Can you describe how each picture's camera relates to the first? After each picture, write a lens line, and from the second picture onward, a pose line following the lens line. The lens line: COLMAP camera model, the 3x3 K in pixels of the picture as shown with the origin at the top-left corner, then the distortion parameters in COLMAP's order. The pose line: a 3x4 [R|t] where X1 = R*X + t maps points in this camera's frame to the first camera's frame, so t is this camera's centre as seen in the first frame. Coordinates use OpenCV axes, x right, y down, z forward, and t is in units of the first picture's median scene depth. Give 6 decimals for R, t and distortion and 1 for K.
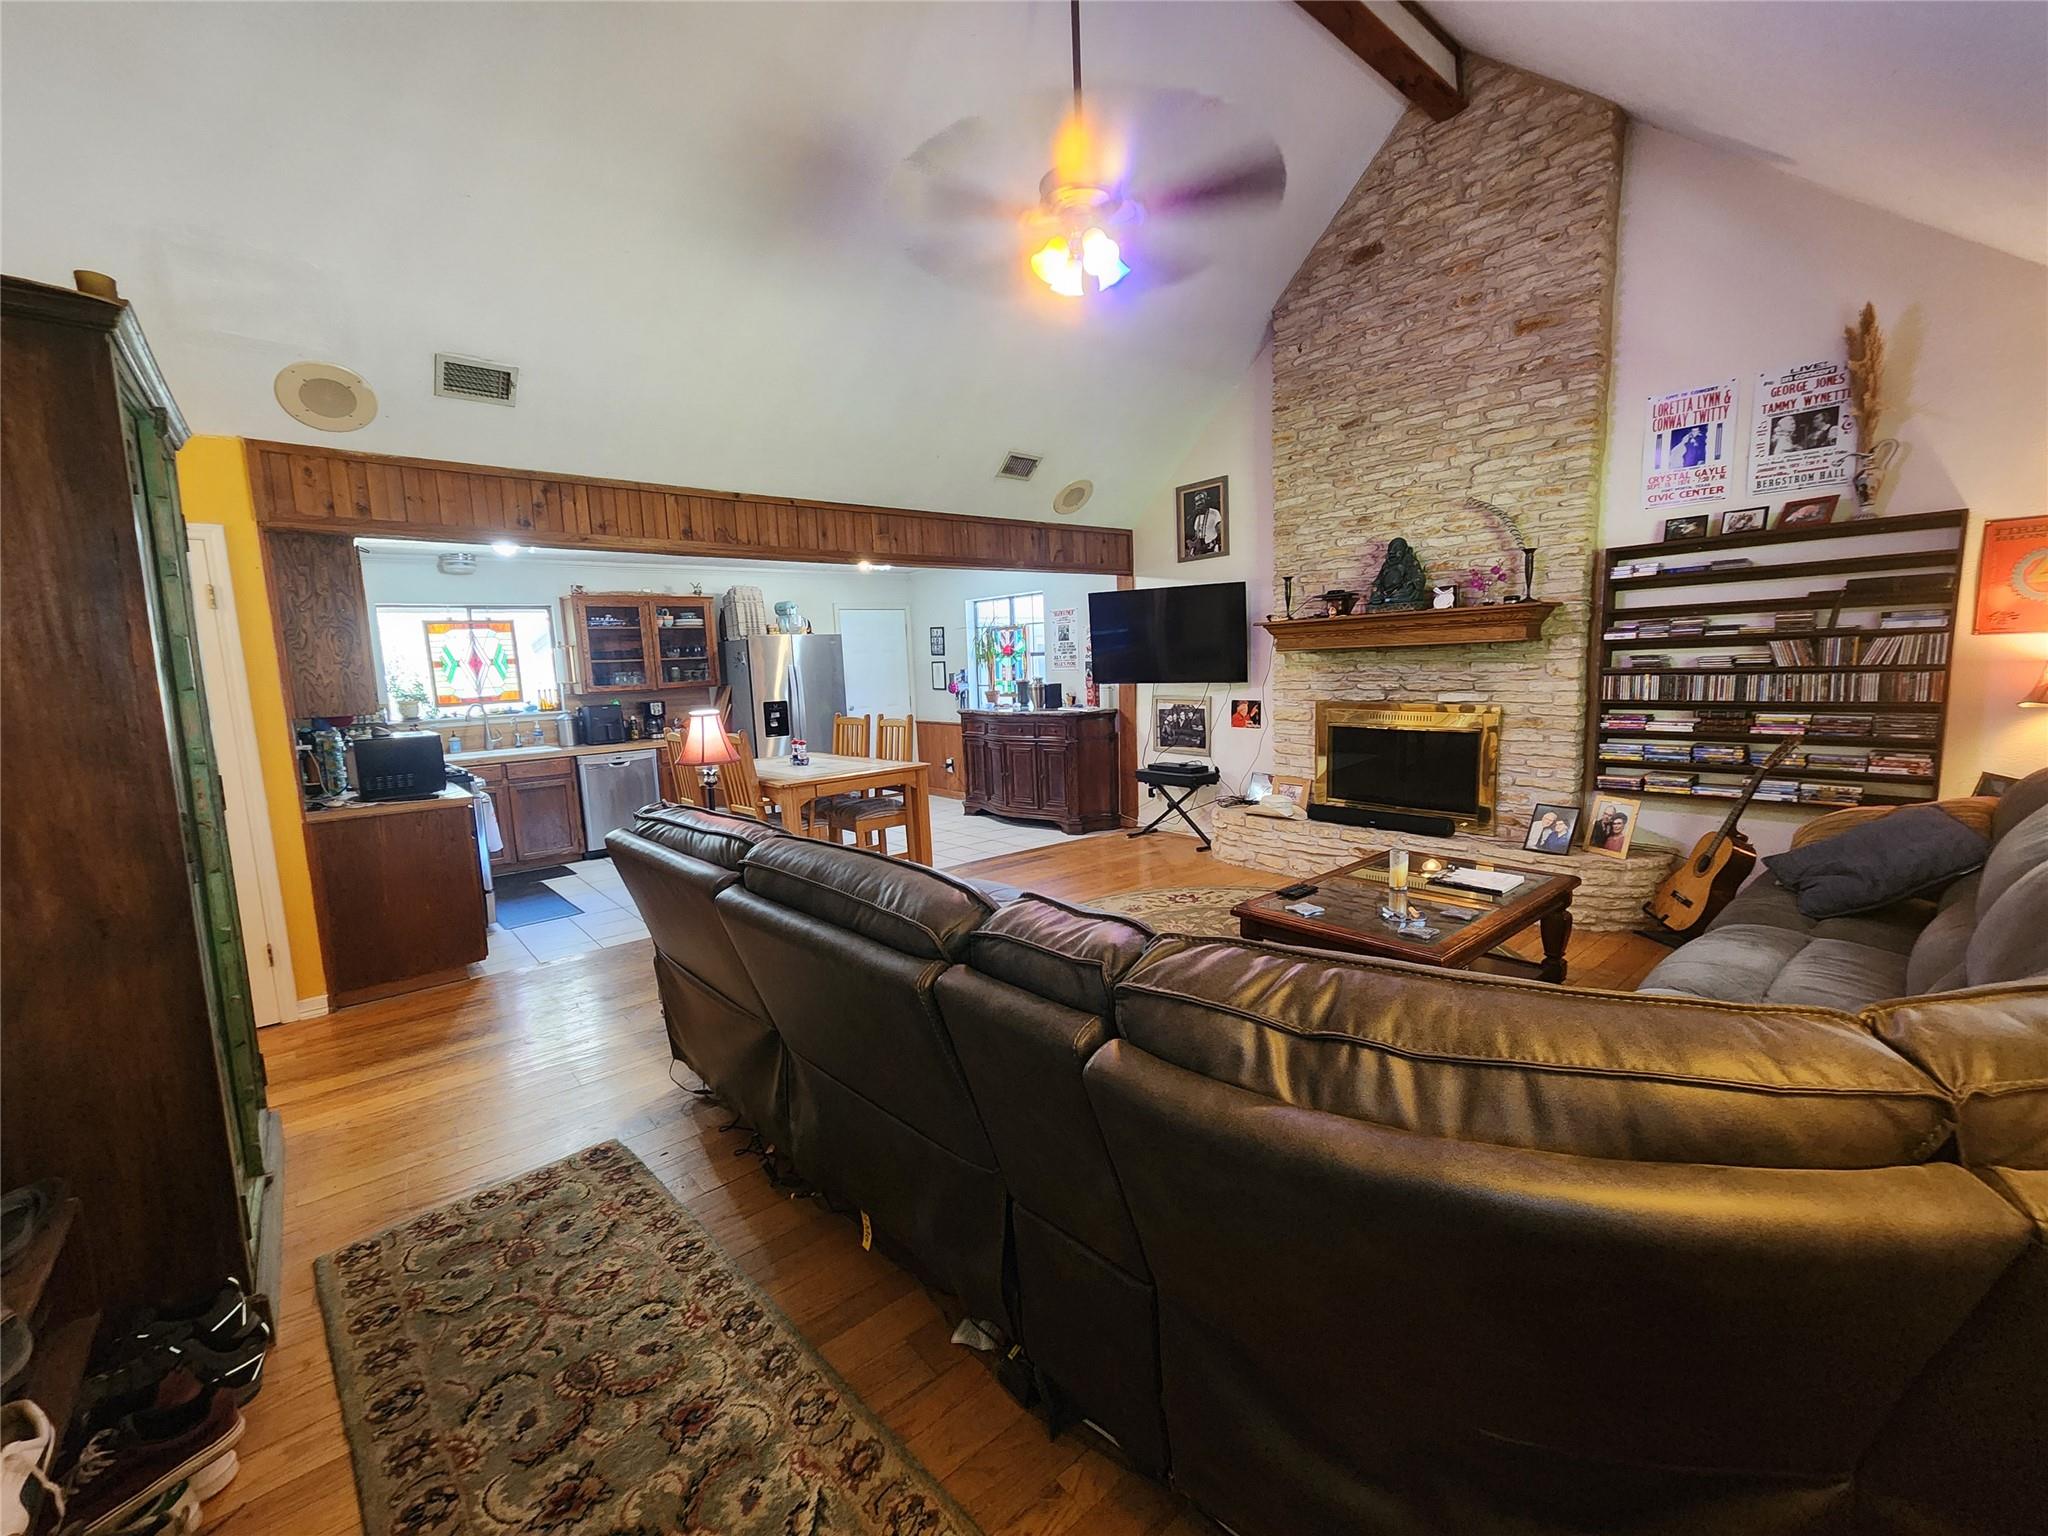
lens RADIAL K [[839.3, 0, 1024.0], [0, 839.3, 768.0], [0, 0, 1]] dist [0.000365, 0.000041]
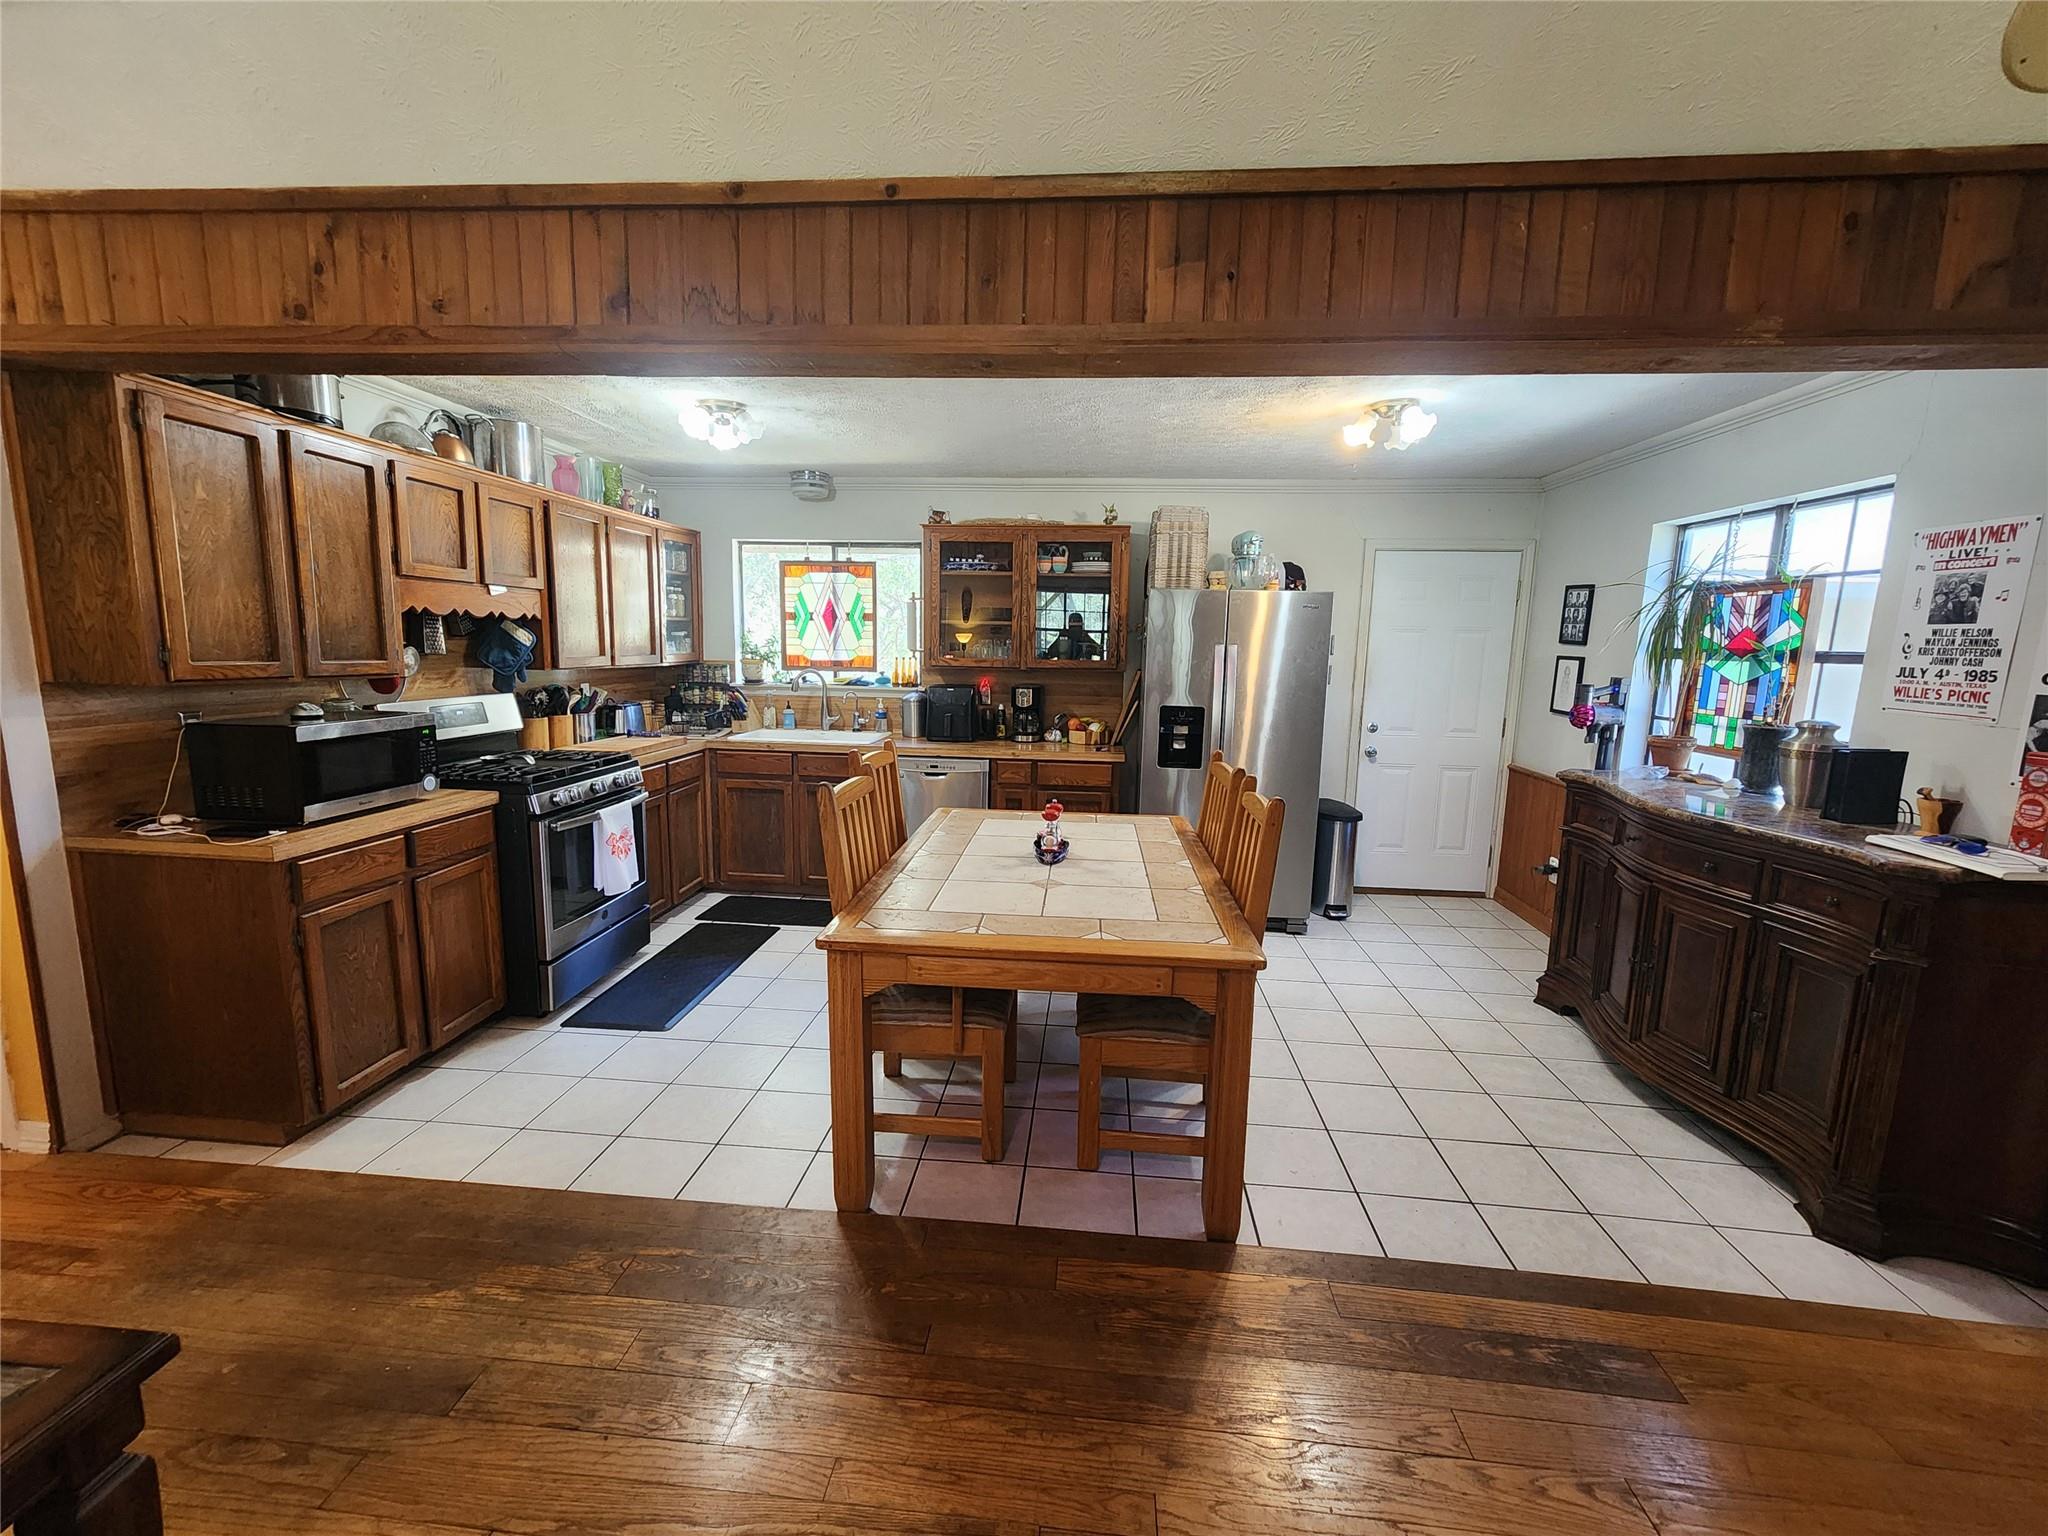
lens RADIAL K [[839.3, 0, 1024.0], [0, 839.3, 768.0], [0, 0, 1]] dist [0.000365, 0.000041]
pose [[0.696007, 0.166701, -0.698416, 0.035655], [-0.142399, 0.985403, 0.093292, -0.079565], [0.703773, 0.034522, 0.709585, 0.542964]]
